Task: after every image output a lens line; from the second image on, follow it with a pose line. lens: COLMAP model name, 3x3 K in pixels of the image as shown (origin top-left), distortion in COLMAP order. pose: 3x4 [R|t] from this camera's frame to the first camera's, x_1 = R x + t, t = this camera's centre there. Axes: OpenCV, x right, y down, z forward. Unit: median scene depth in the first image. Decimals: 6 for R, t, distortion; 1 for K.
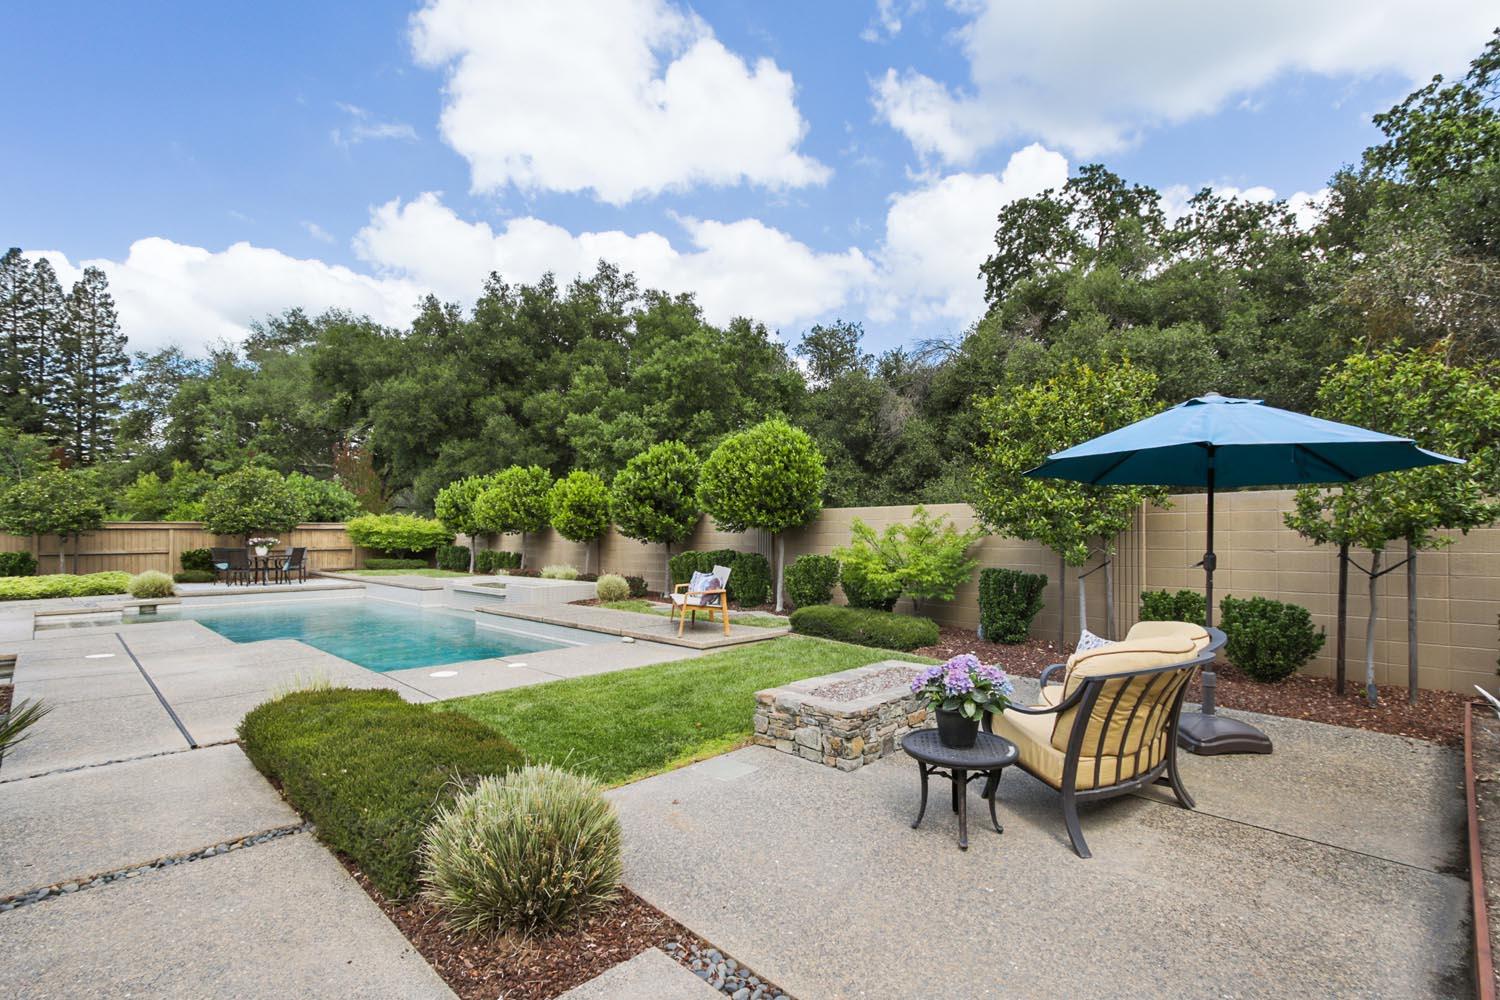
lens RADIAL K [[702.8, 0, 755.6], [0, 702.8, 535.8], [0, 0, 1]] dist [0.004274, 0.001700]
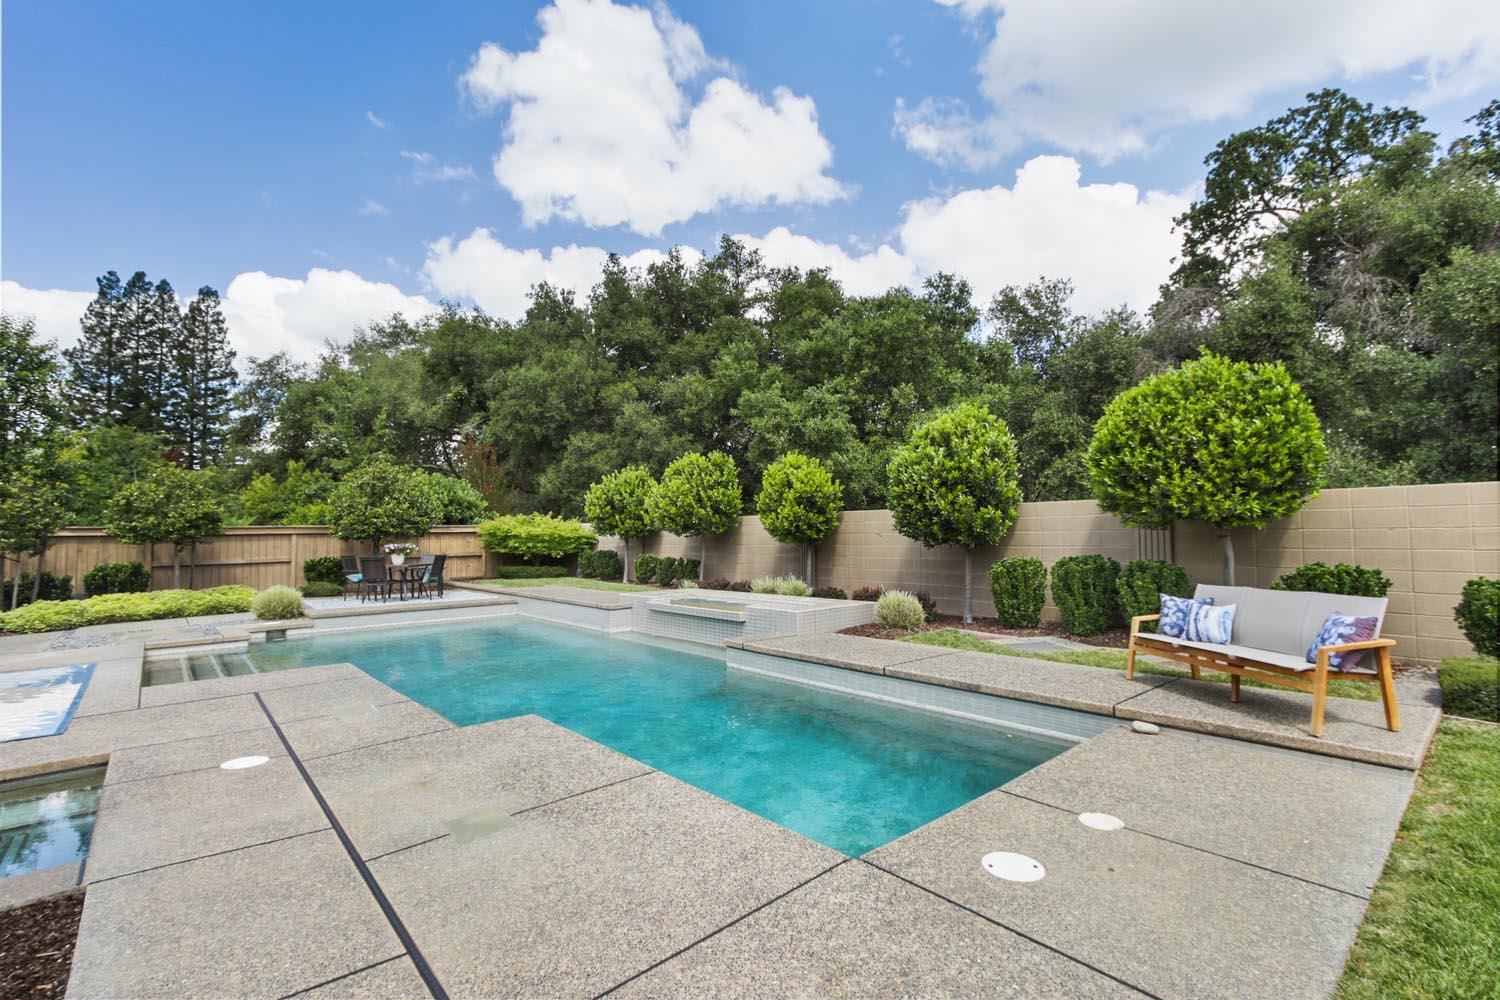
lens RADIAL K [[679.4, 0, 746.3], [0, 679.4, 509.8], [0, 0, 1]] dist [0.003421, 0.000165]
pose [[0.996993, -0.013190, -0.076355, -0.162441], [0.010333, 0.999236, -0.037699, -0.001826], [0.076793, 0.036797, 0.996368, 0.161708]]
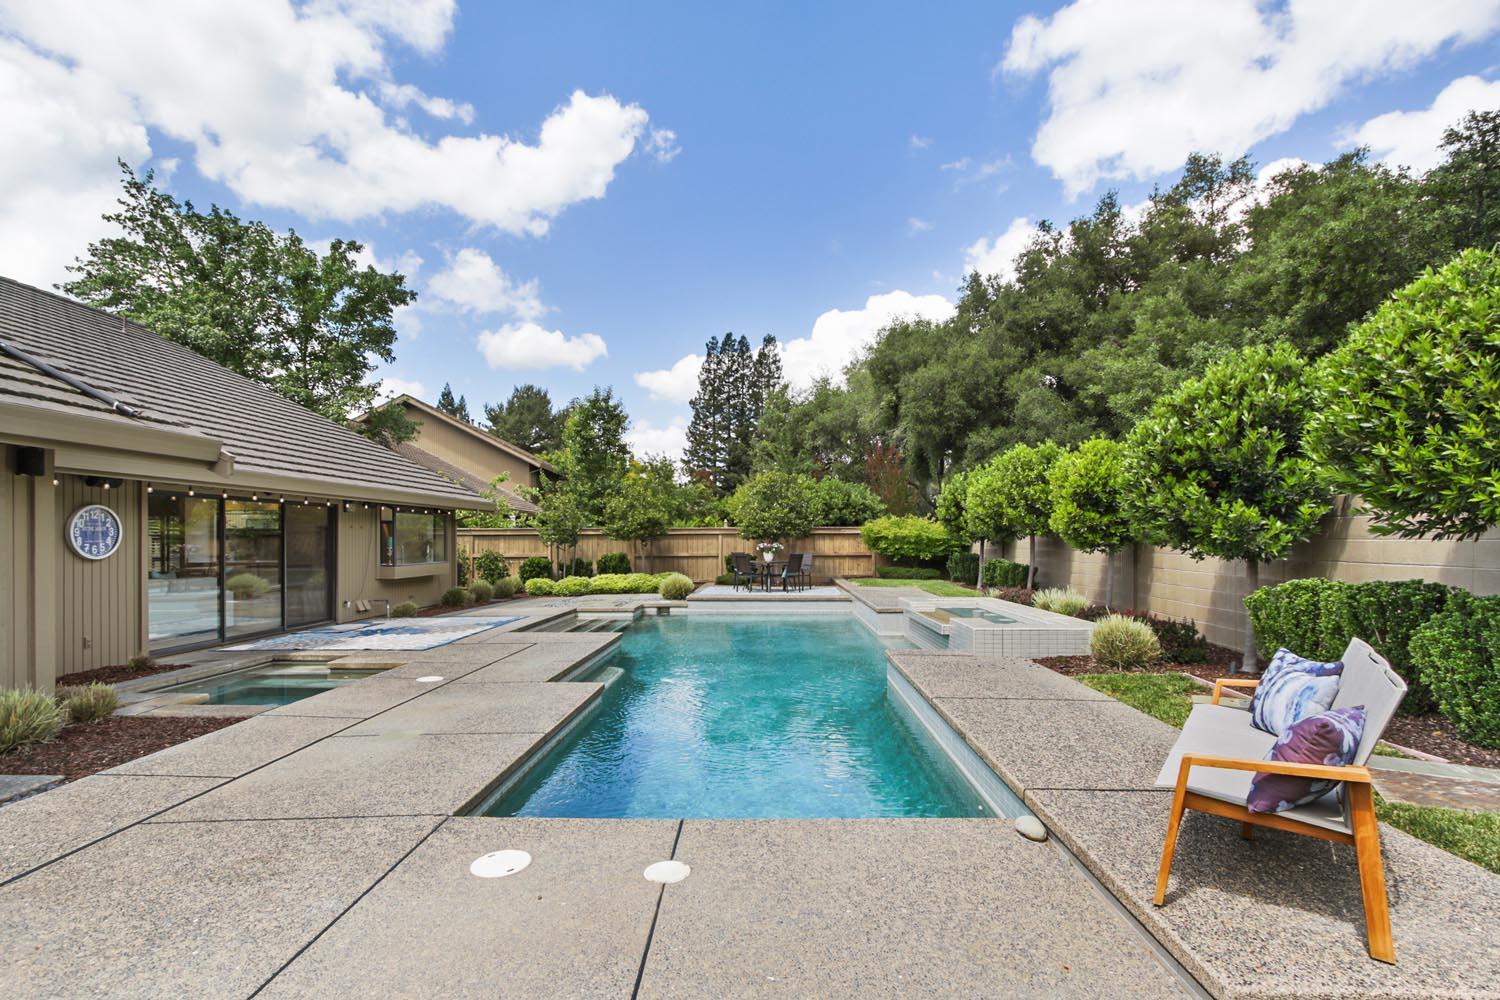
lens RADIAL K [[702.8, 0, 755.6], [0, 702.8, 535.8], [0, 0, 1]] dist [0.004274, 0.001700]
pose [[0.686166, -0.001398, -0.727443, -0.003682], [-0.002592, 0.999987, -0.004366, -0.001895], [0.727440, 0.004882, 0.686154, 0.231715]]
